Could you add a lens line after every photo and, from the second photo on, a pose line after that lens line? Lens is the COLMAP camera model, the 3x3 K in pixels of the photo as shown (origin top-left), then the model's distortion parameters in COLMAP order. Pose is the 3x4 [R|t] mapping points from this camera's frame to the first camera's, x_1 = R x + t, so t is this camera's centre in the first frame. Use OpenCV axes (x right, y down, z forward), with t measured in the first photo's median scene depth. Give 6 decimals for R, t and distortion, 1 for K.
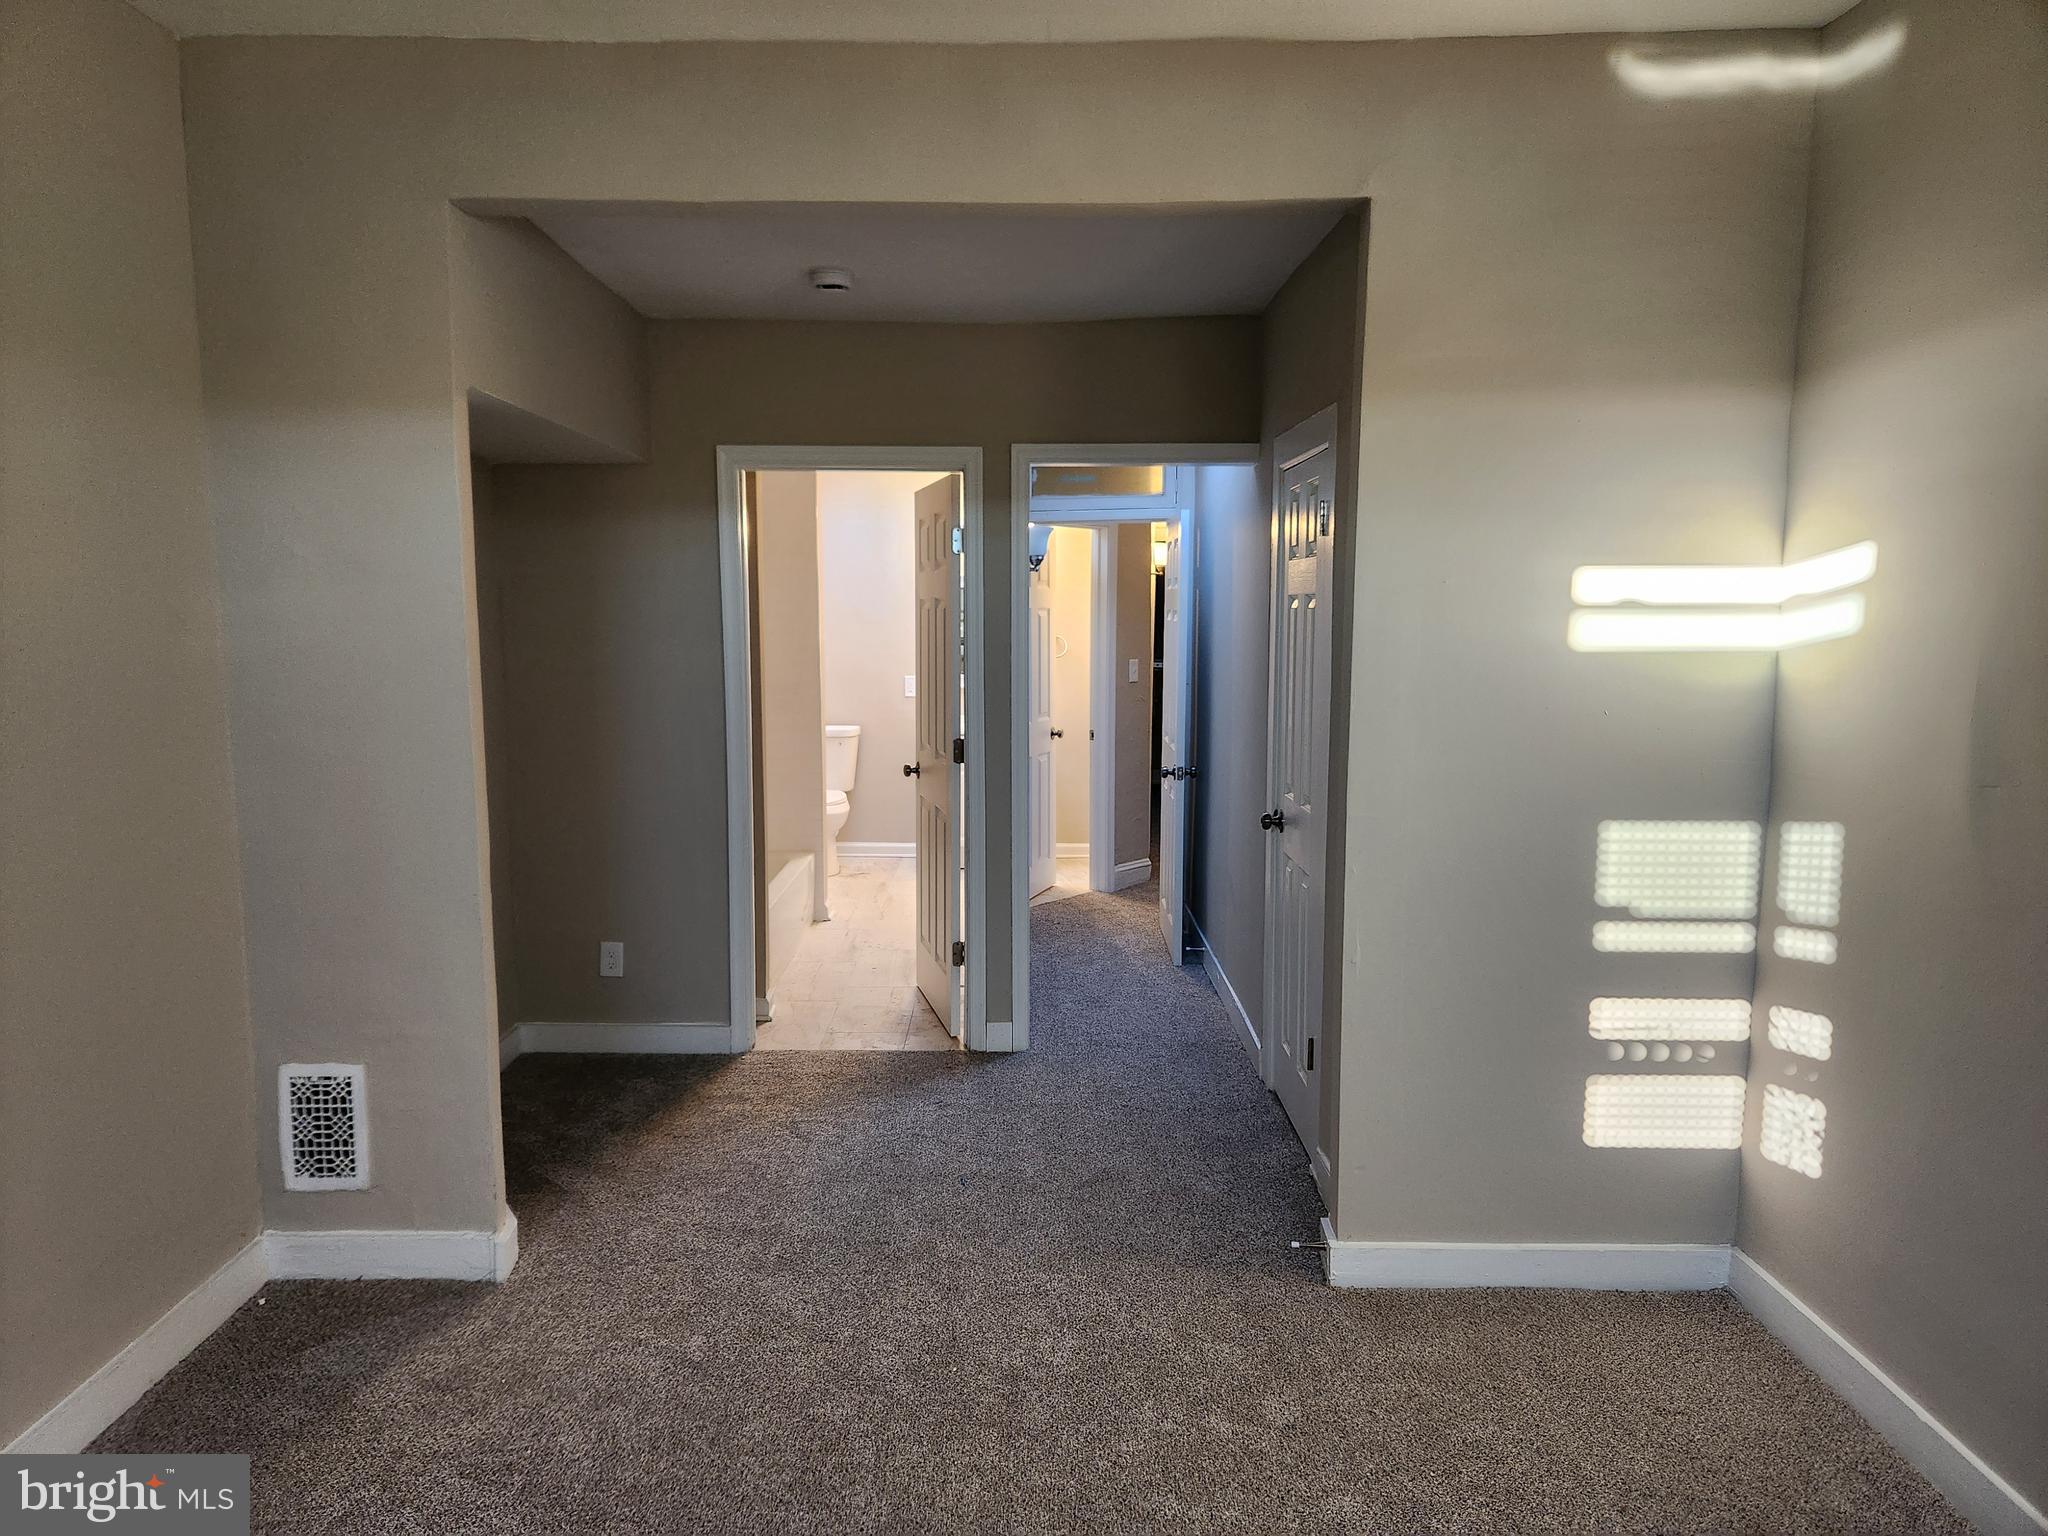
lens RADIAL K [[1369.0, 0, 1024.0], [0, 1369.0, 768.0], [0, 0, 1]] dist [0.058010, -0.056104]
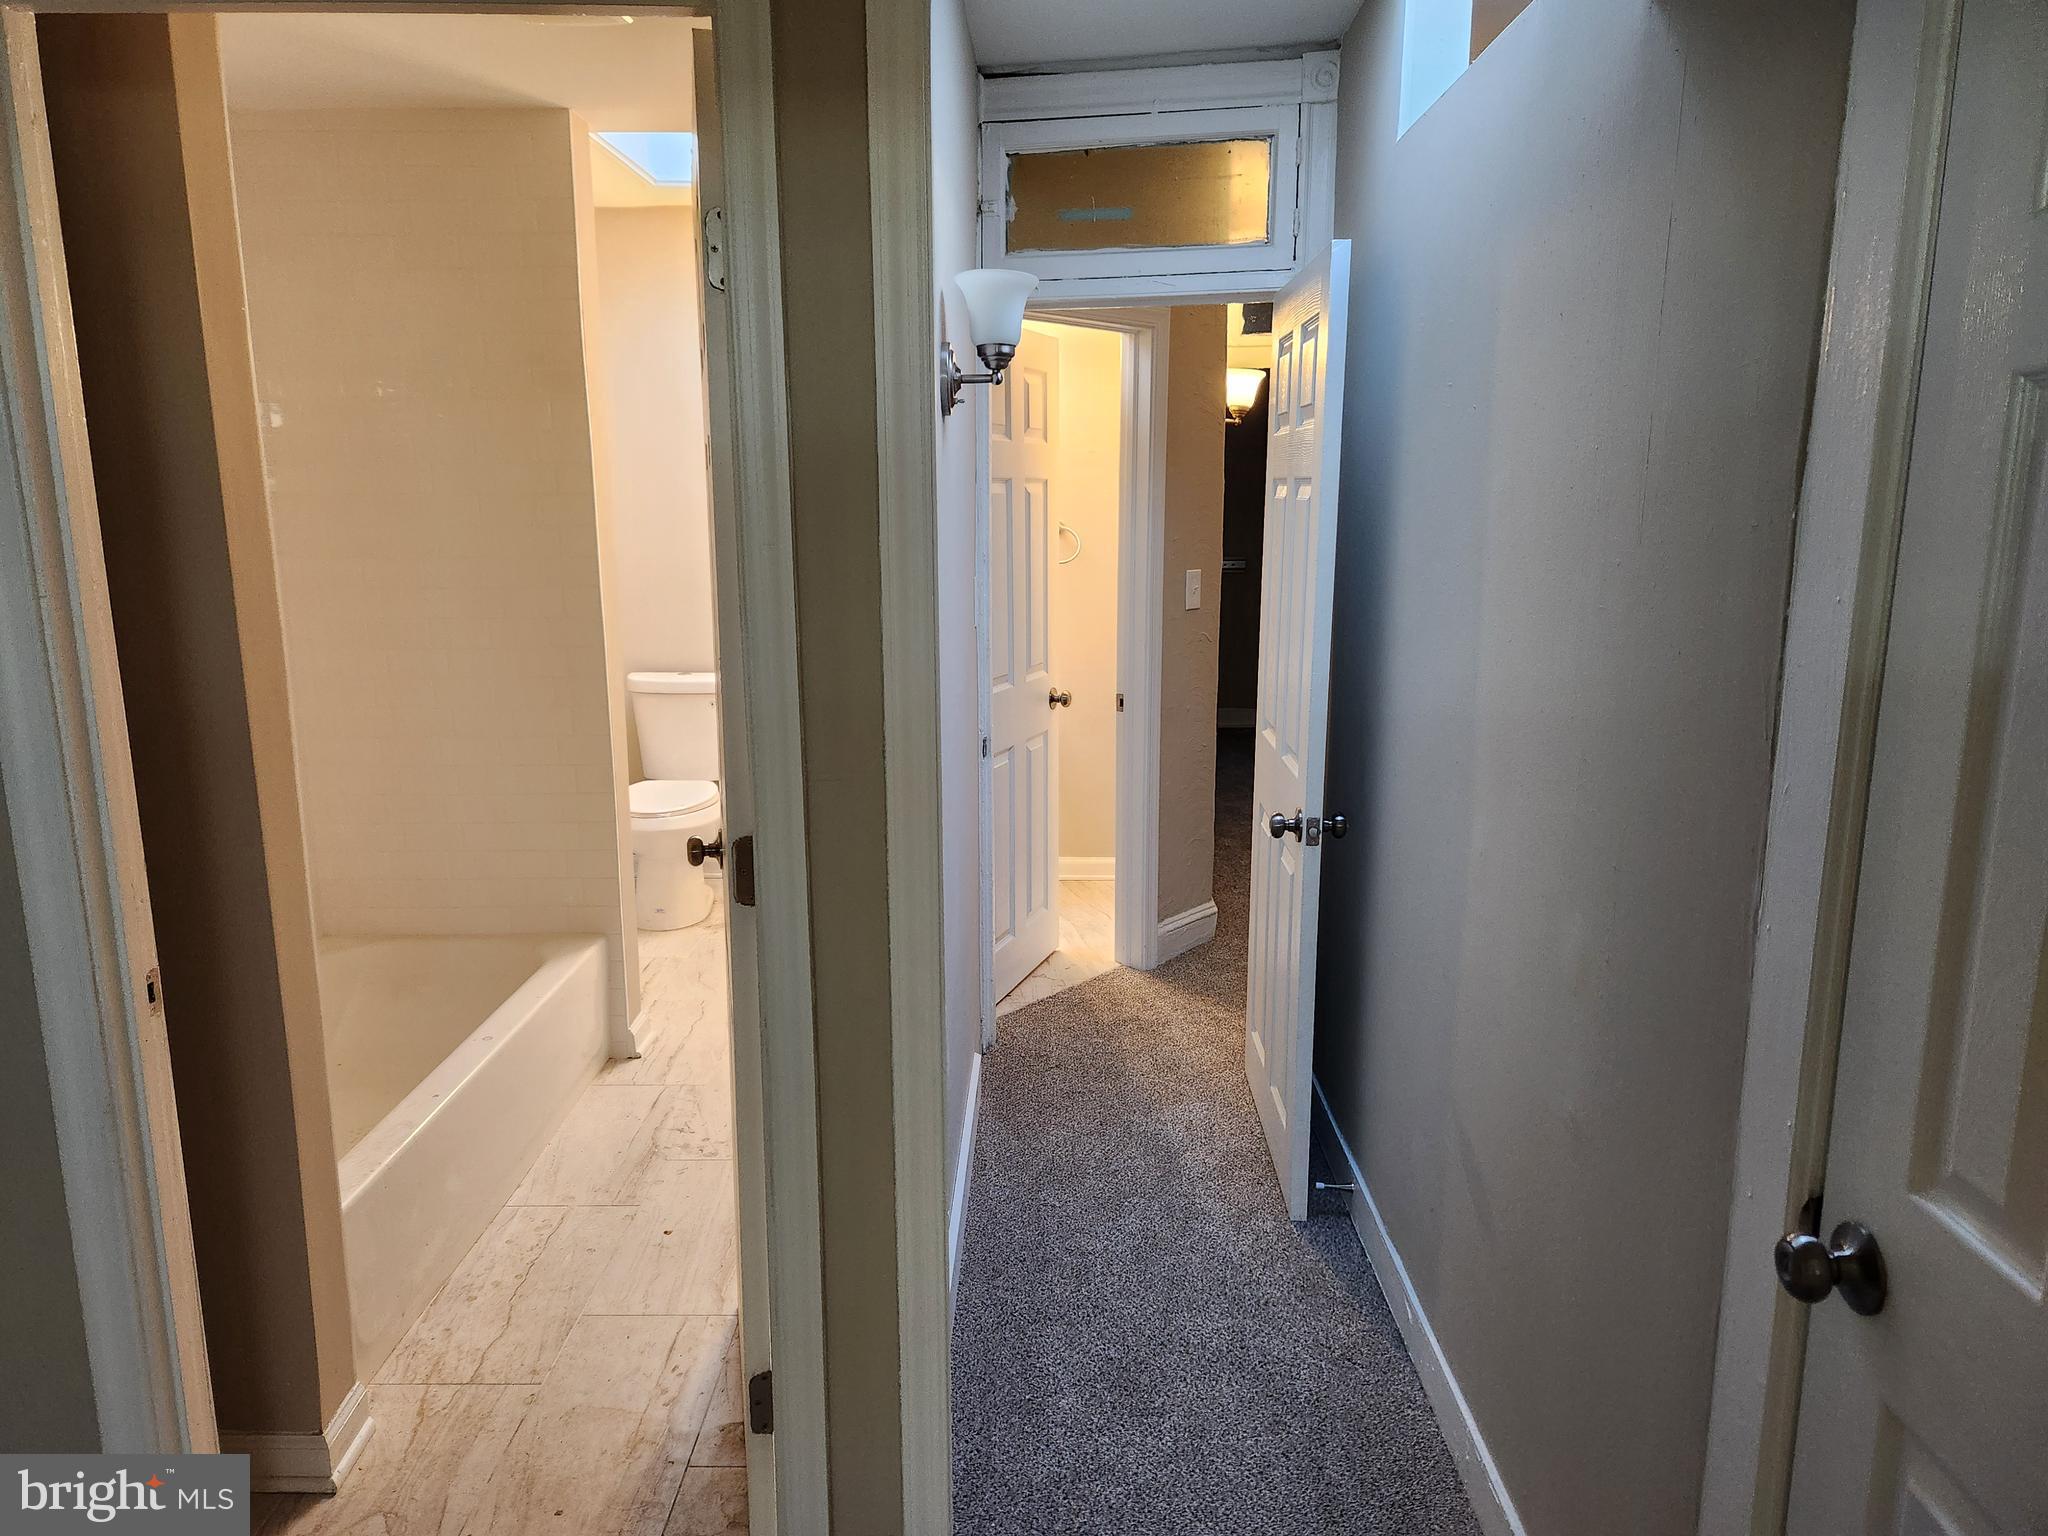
lens RADIAL K [[1369.0, 0, 1024.0], [0, 1369.0, 768.0], [0, 0, 1]] dist [0.058010, -0.056104]
pose [[0.999861, 0.000460, -0.016669, 0.020567], [0.000902, 0.996664, 0.081612, -0.048337], [0.016651, -0.081616, 0.996525, 0.465640]]
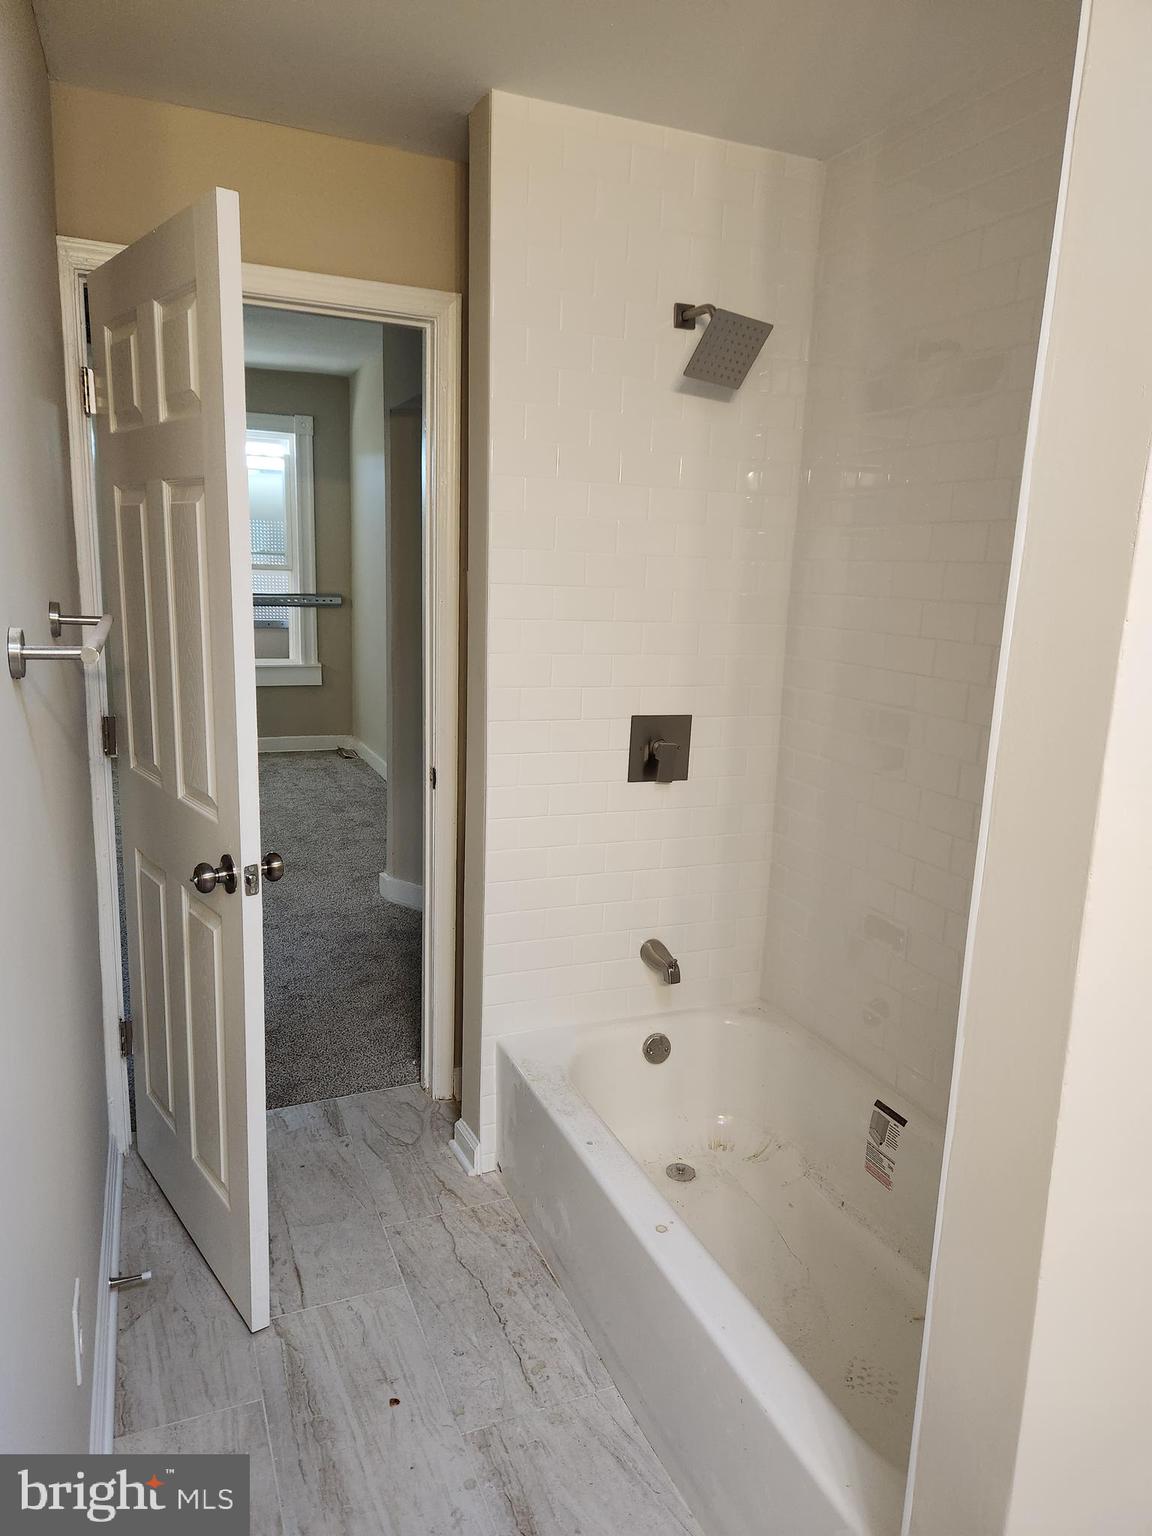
lens RADIAL K [[1026.7, 0, 576.0], [0, 1026.7, 768.0], [0, 0, 1]] dist [0.058010, -0.056104]
pose [[-0.924170, 0.044073, -0.379430, -0.043362], [-0.078239, 0.950421, 0.300961, -0.113029], [0.373883, 0.307826, -0.874903, 1.073162]]
